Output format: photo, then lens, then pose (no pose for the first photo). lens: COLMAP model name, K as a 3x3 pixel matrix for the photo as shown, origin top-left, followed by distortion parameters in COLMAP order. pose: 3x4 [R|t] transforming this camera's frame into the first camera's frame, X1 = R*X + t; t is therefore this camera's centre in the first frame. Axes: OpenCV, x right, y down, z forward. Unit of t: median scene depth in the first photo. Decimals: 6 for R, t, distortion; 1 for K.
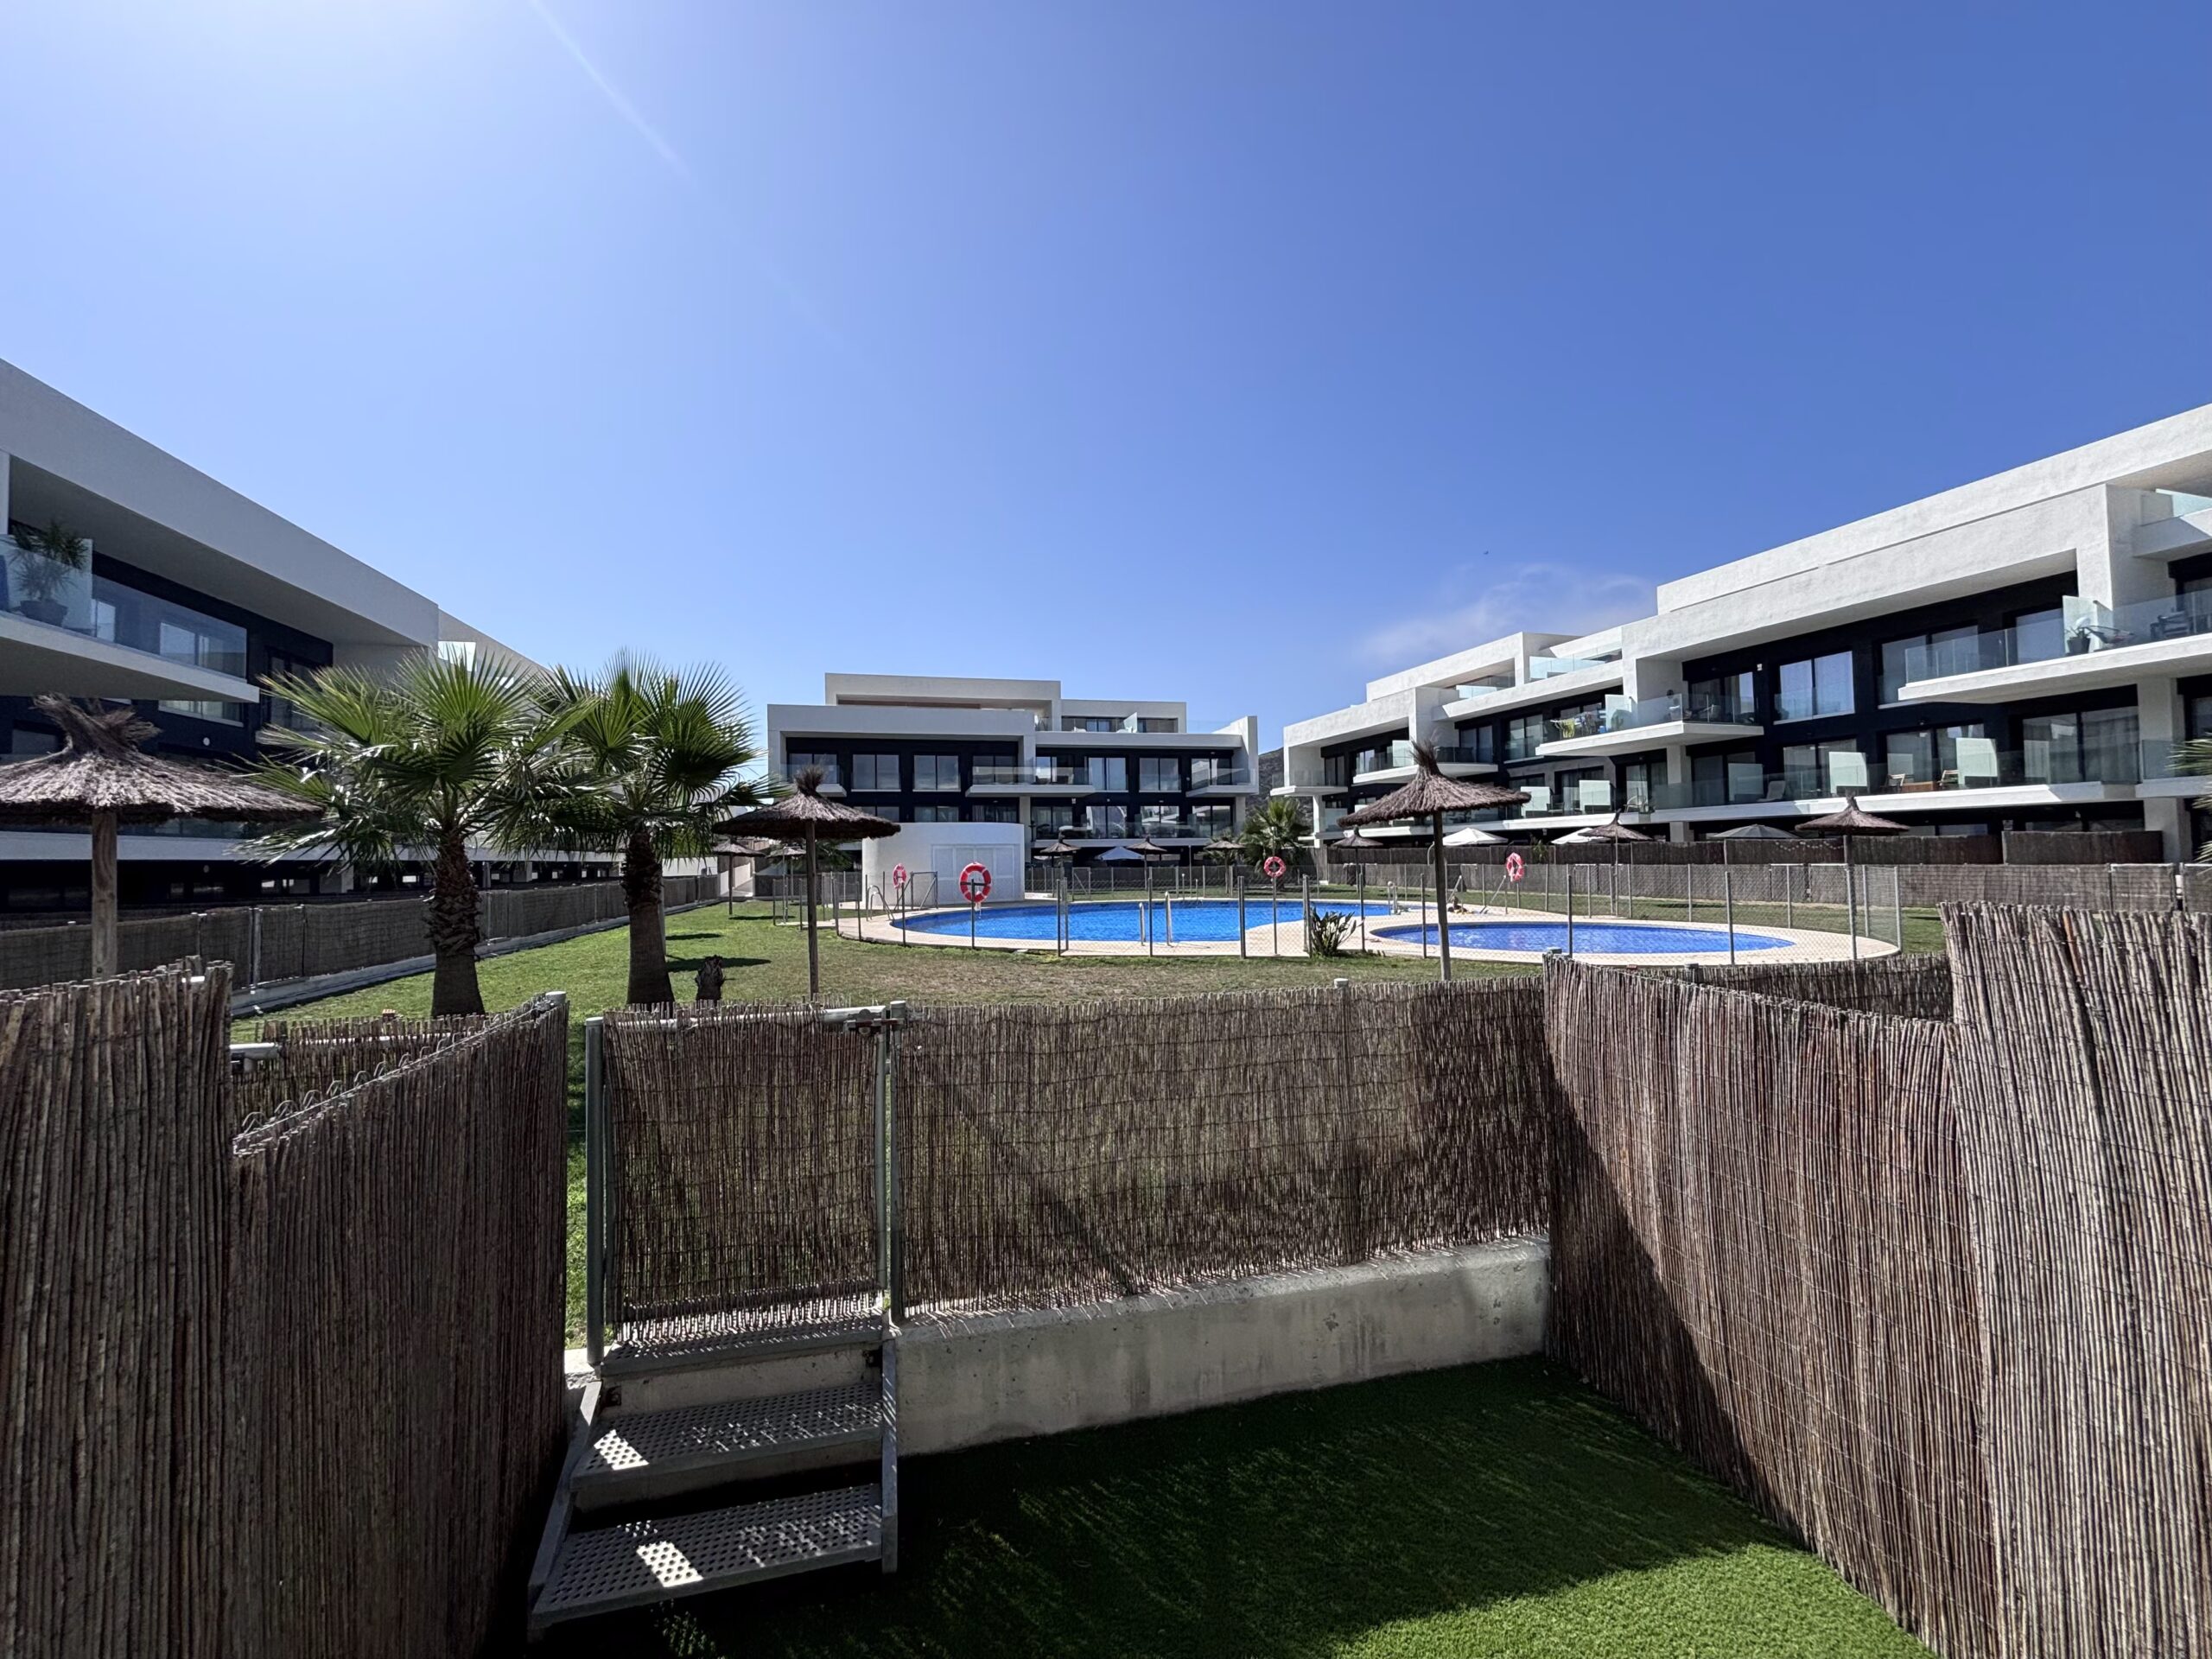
lens RADIAL K [[893.9, 0, 1105.3], [0, 893.9, 822.0], [0, 0, 1]] dist [0.000149, 0.000517]
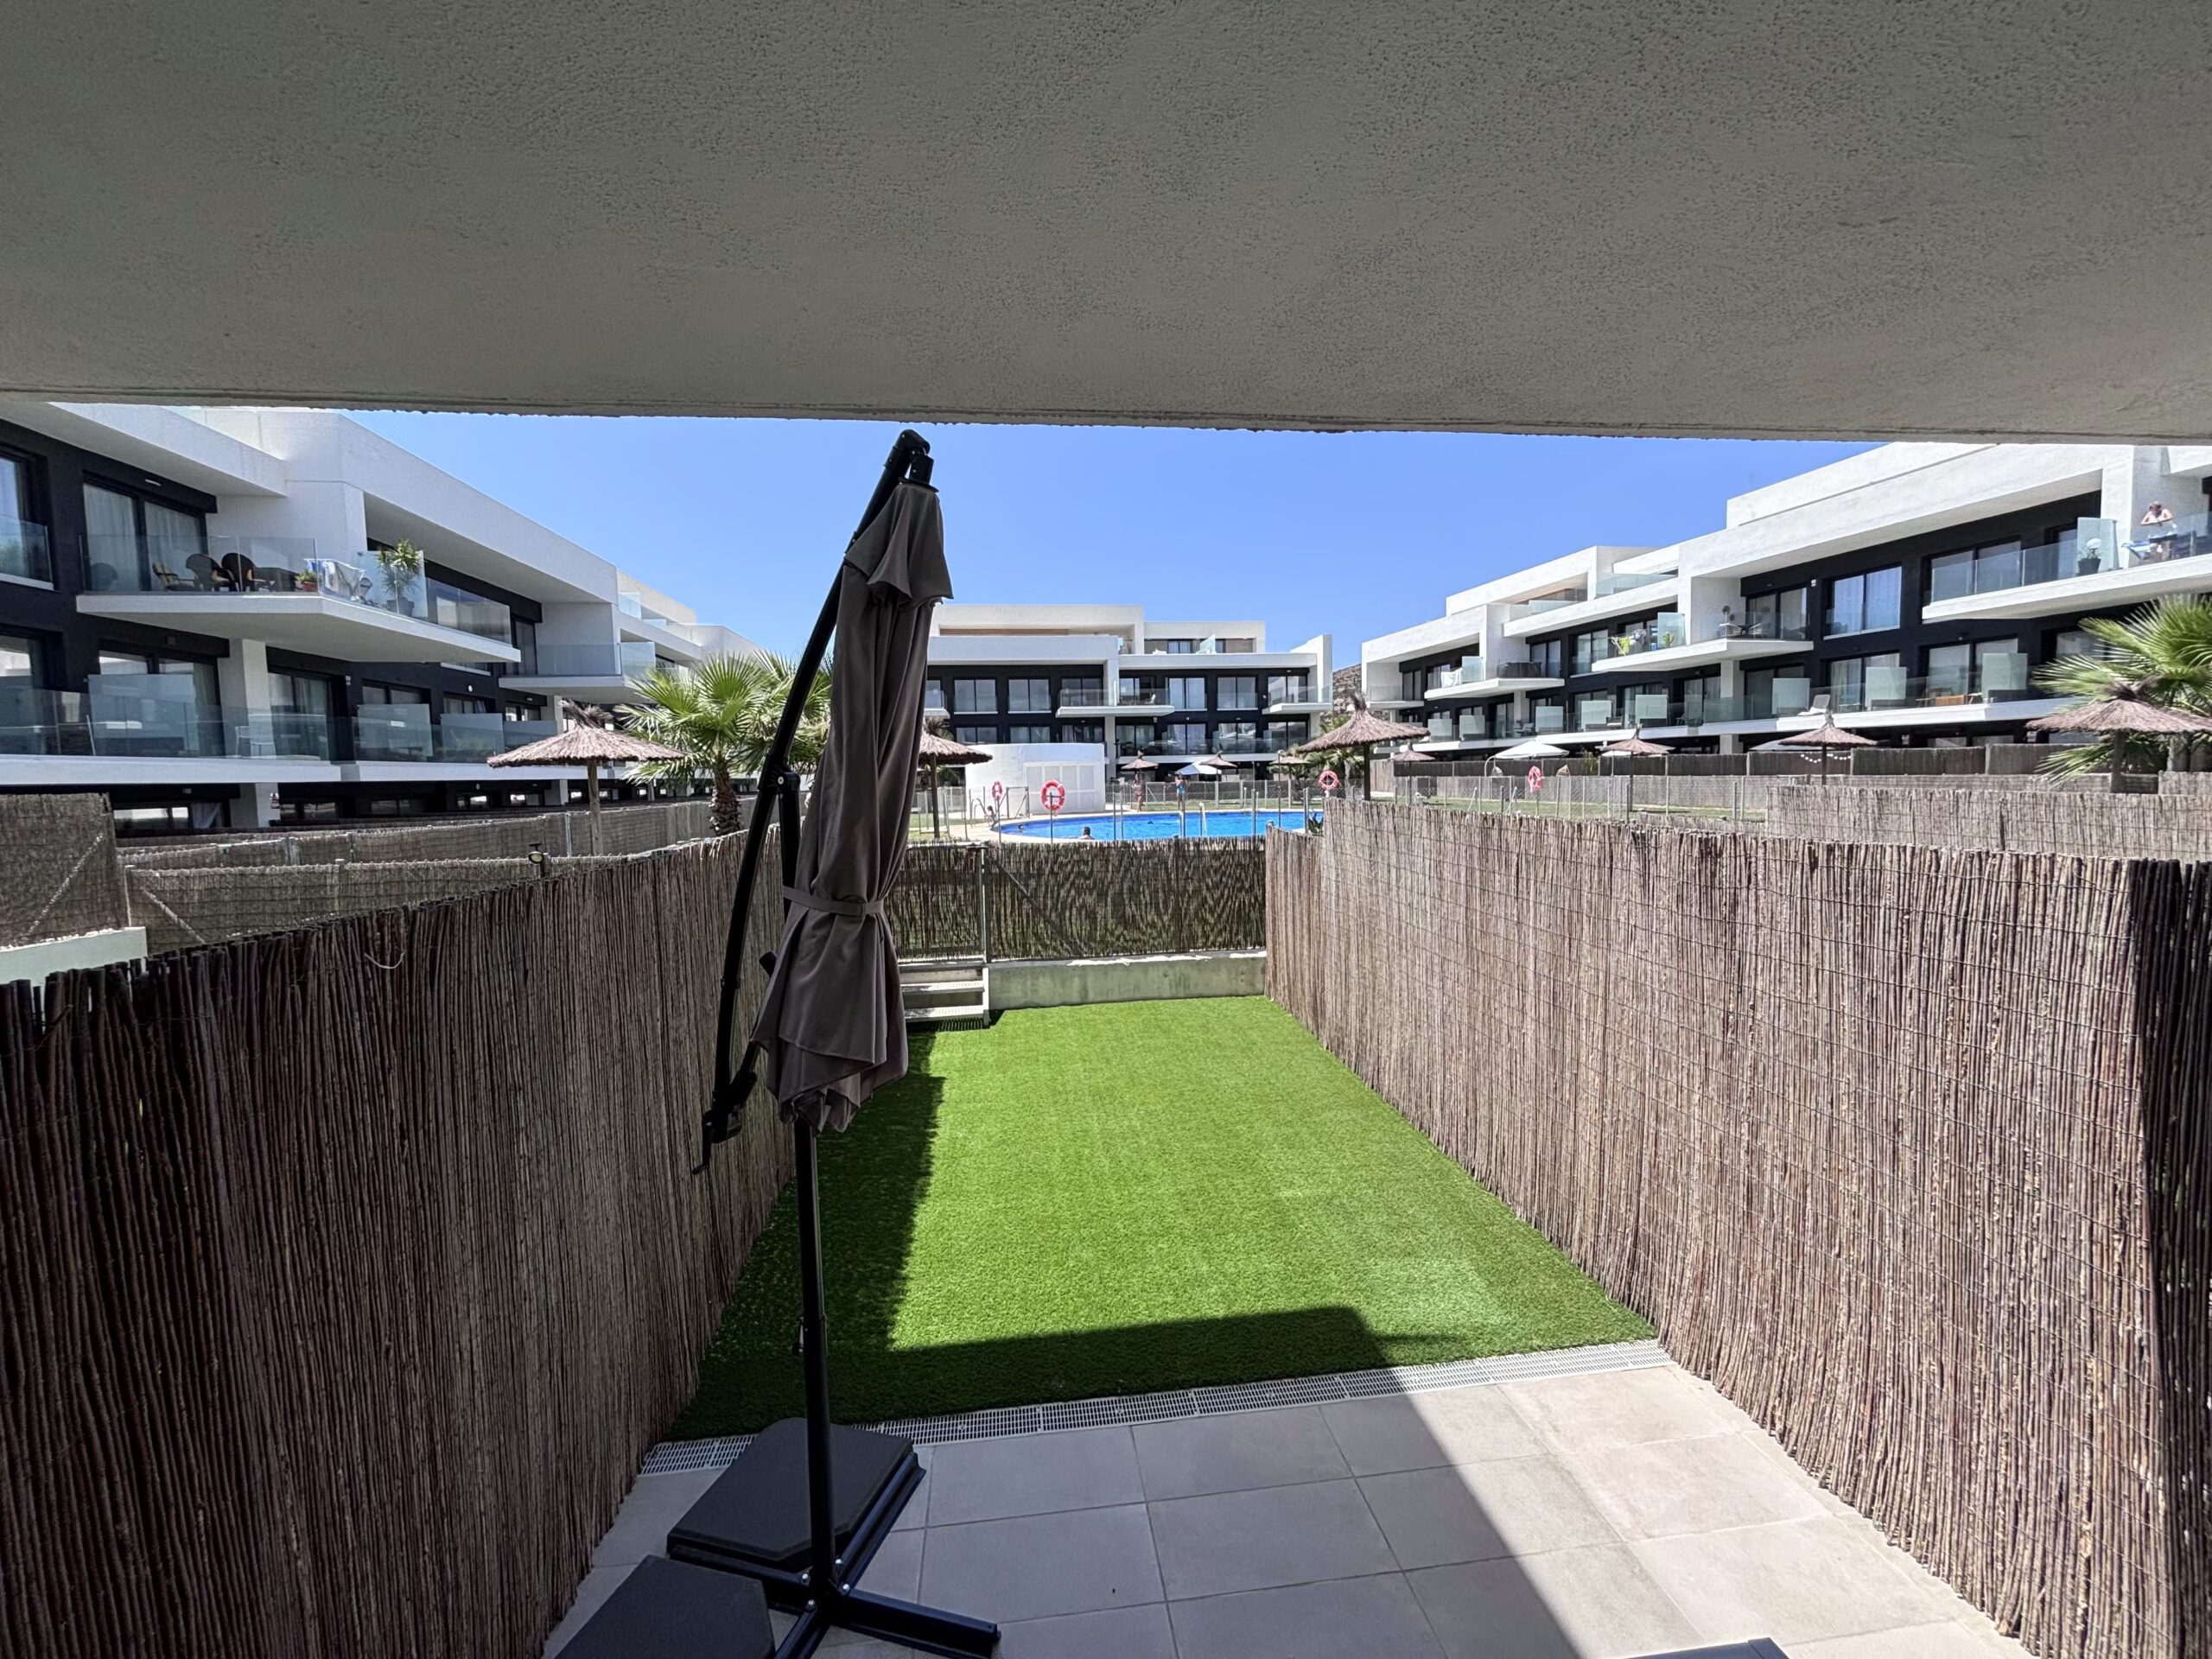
lens RADIAL K [[888.5, 0, 1106.0], [0, 888.5, 829.5], [0, 0, 1]] dist [0.001308, 0.000216]
pose [[0.994189, -0.000065, -0.107649, 0.034022], [0.011414, 0.994426, 0.104813, -0.007866], [0.107042, -0.105433, 0.988649, -0.130068]]
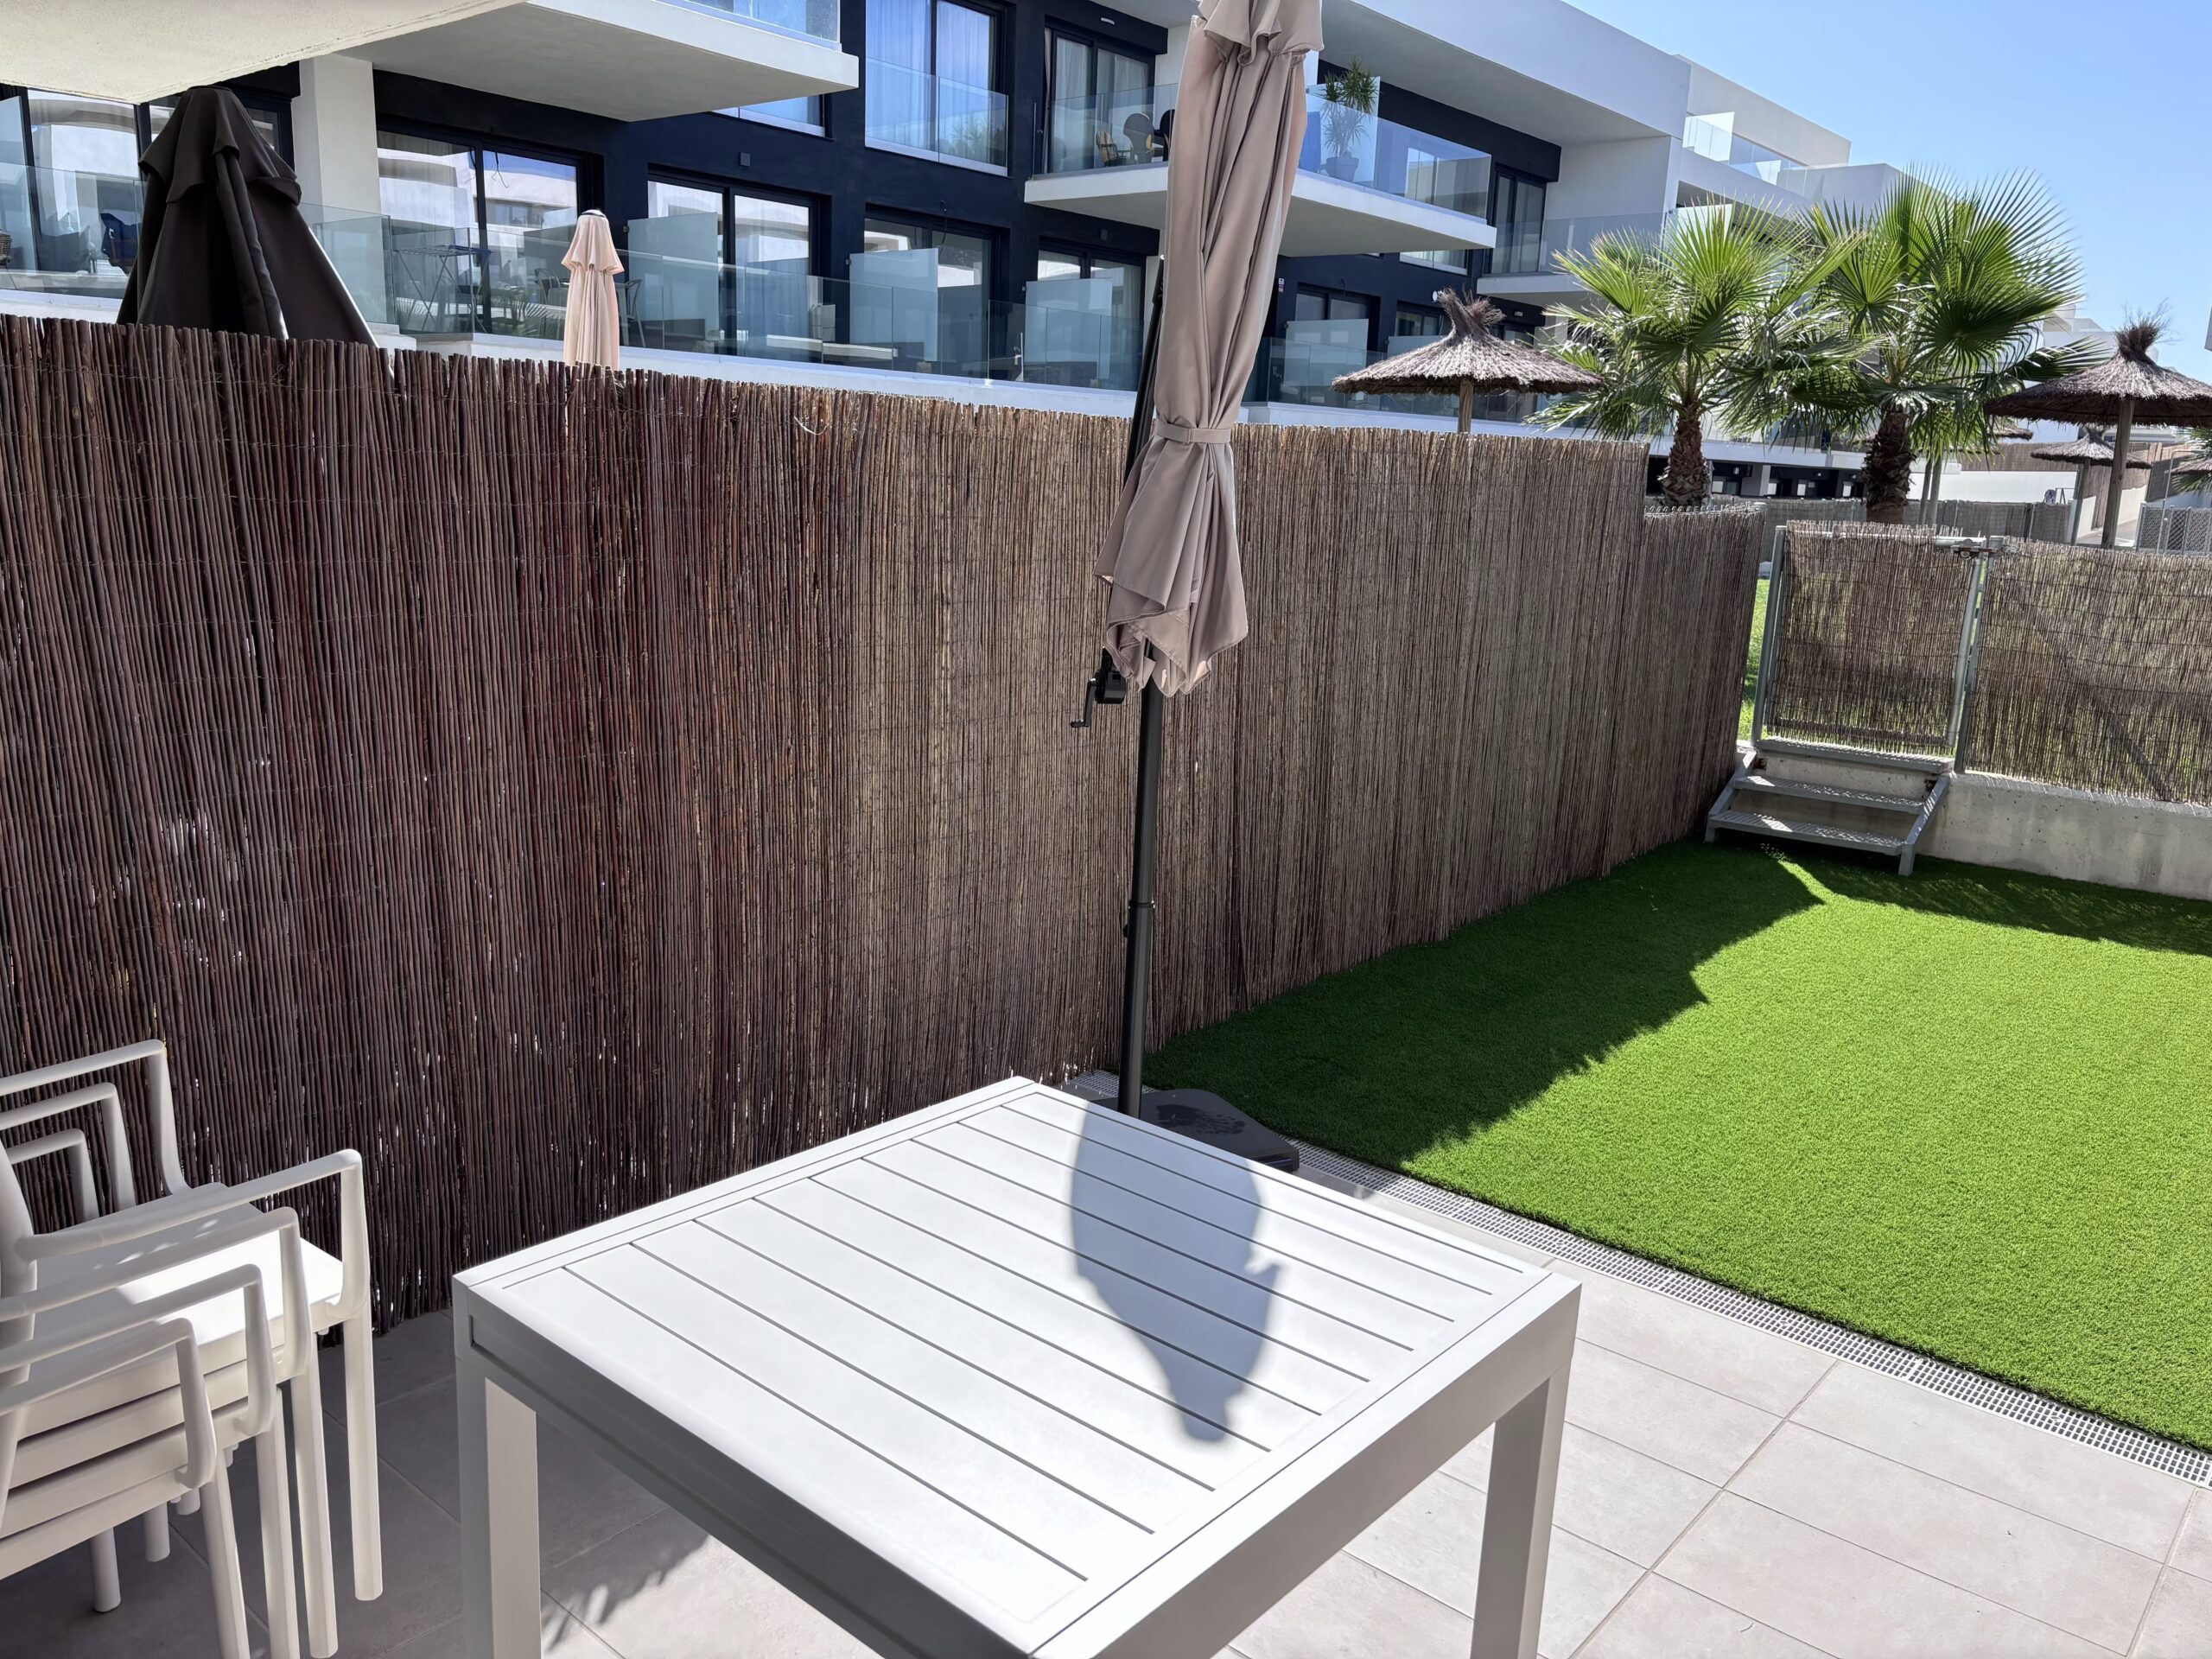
lens RADIAL K [[1667.2, 0, 1089.7], [0, 1667.2, 832.3], [0, 0, 1]] dist [0.026224, -0.006390]
pose [[0.580825, 0.214844, -0.785165, 0.091613], [-0.015207, 0.967238, 0.253415, 0.001778], [0.813886, -0.135250, 0.565064, -0.136892]]
